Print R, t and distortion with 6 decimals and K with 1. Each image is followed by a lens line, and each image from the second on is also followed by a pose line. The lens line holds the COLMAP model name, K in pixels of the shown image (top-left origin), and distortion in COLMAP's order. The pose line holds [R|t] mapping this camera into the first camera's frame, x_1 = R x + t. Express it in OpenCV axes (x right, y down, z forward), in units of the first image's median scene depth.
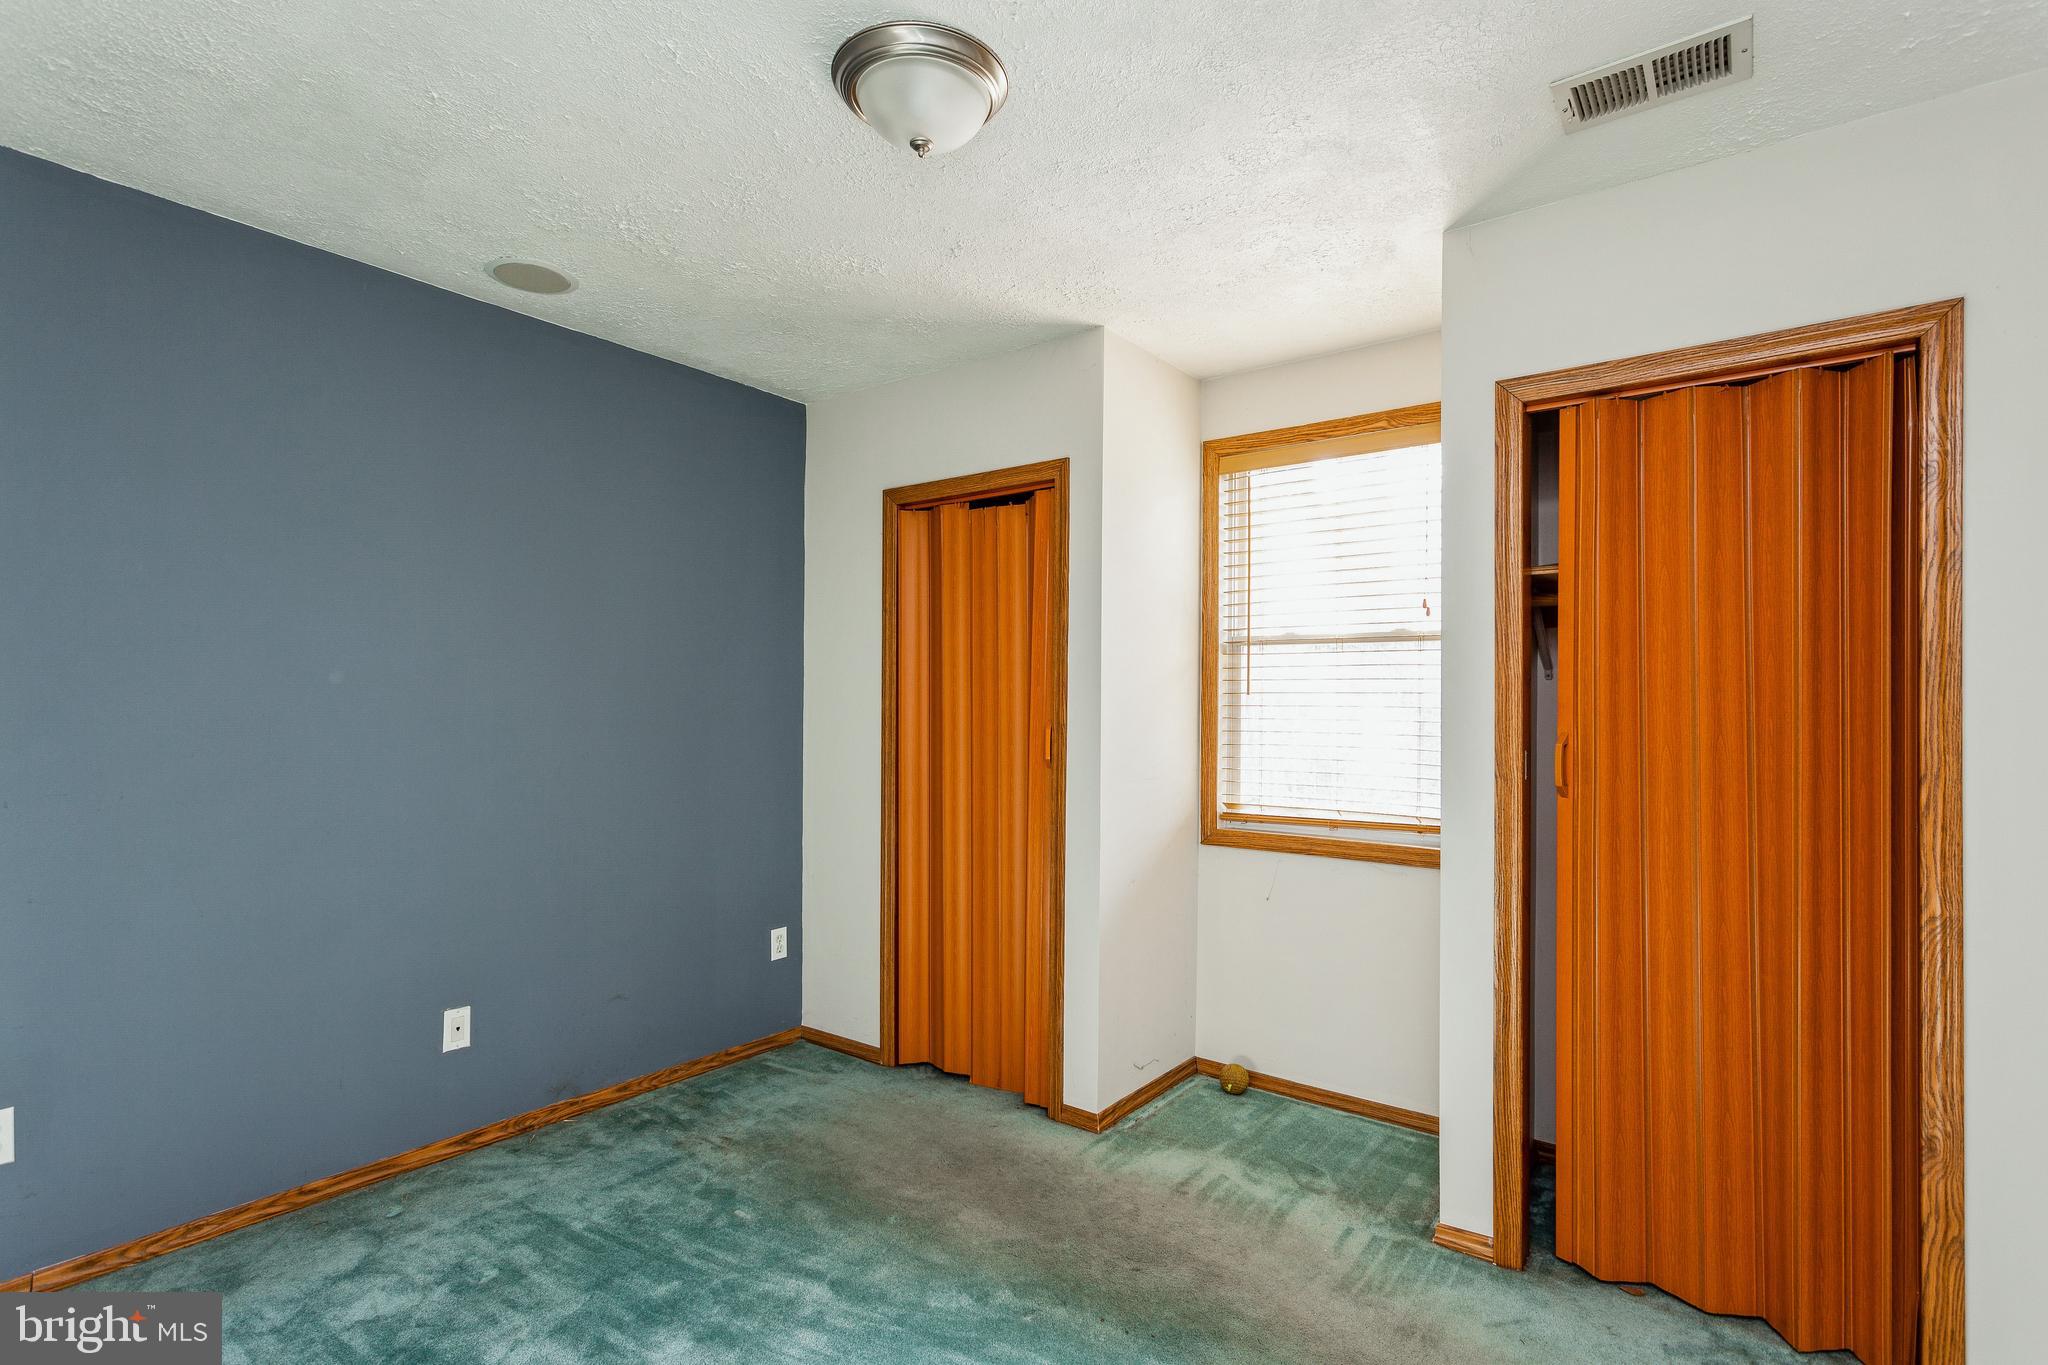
lens RADIAL K [[964.5, 0, 1024.0], [0, 964.5, 682.5], [0, 0, 1]] dist [-0.021110, -0.000039]
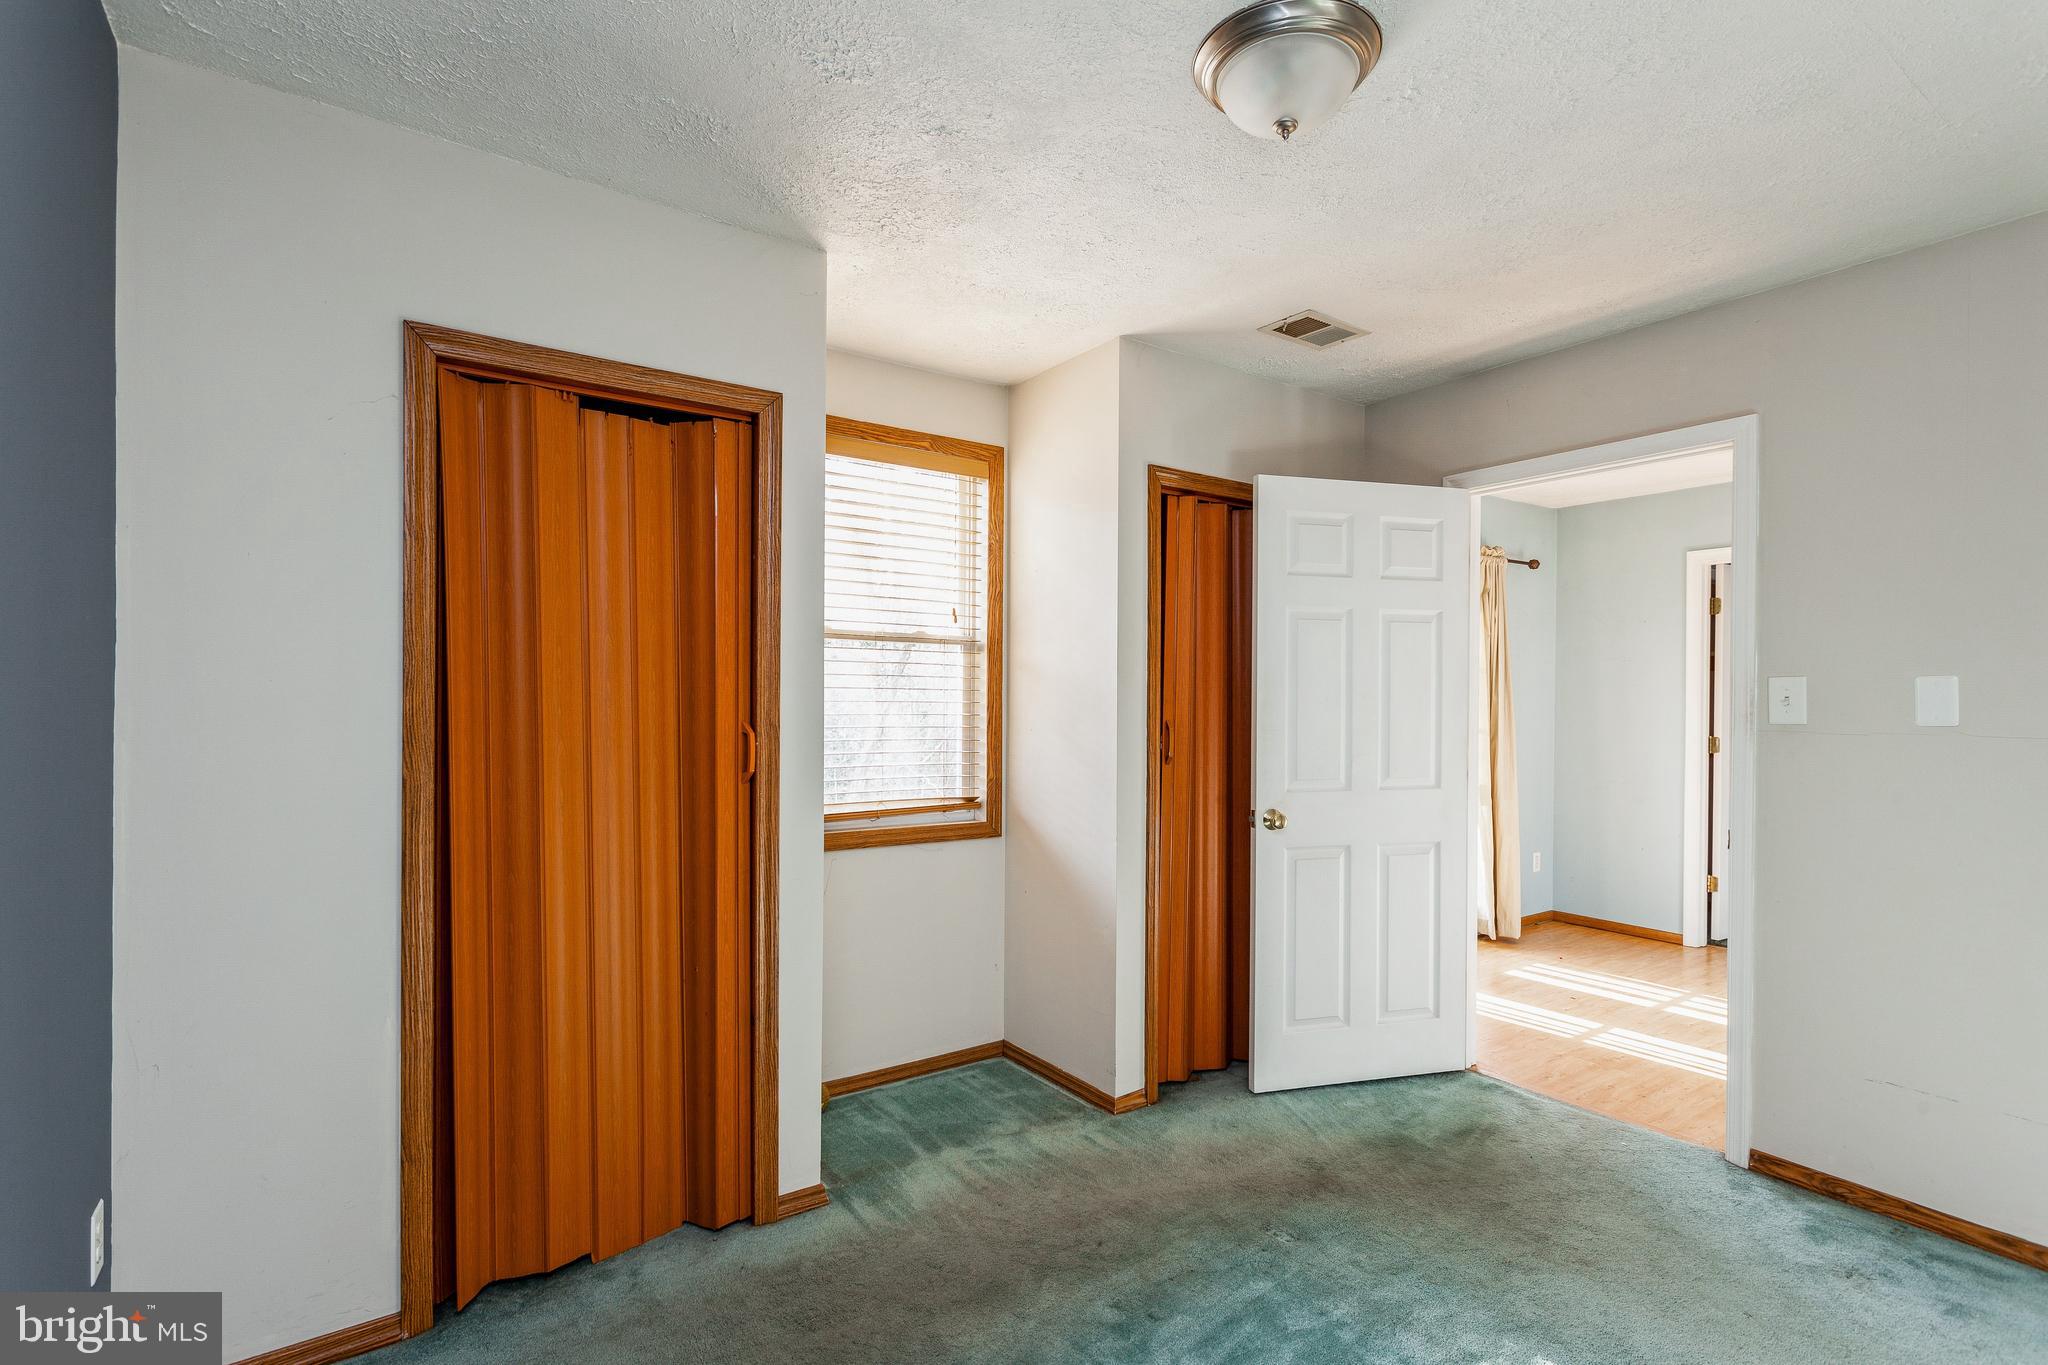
lens RADIAL K [[989.4, 0, 1027.2], [0, 989.4, 690.7], [0, 0, 1]] dist [0.000305, 0.000056]
pose [[0.293634, -0.000762, 0.955918, -0.681013], [-0.029076, 0.999530, 0.009728, -0.002116], [-0.955476, -0.030651, 0.293473, 0.555627]]
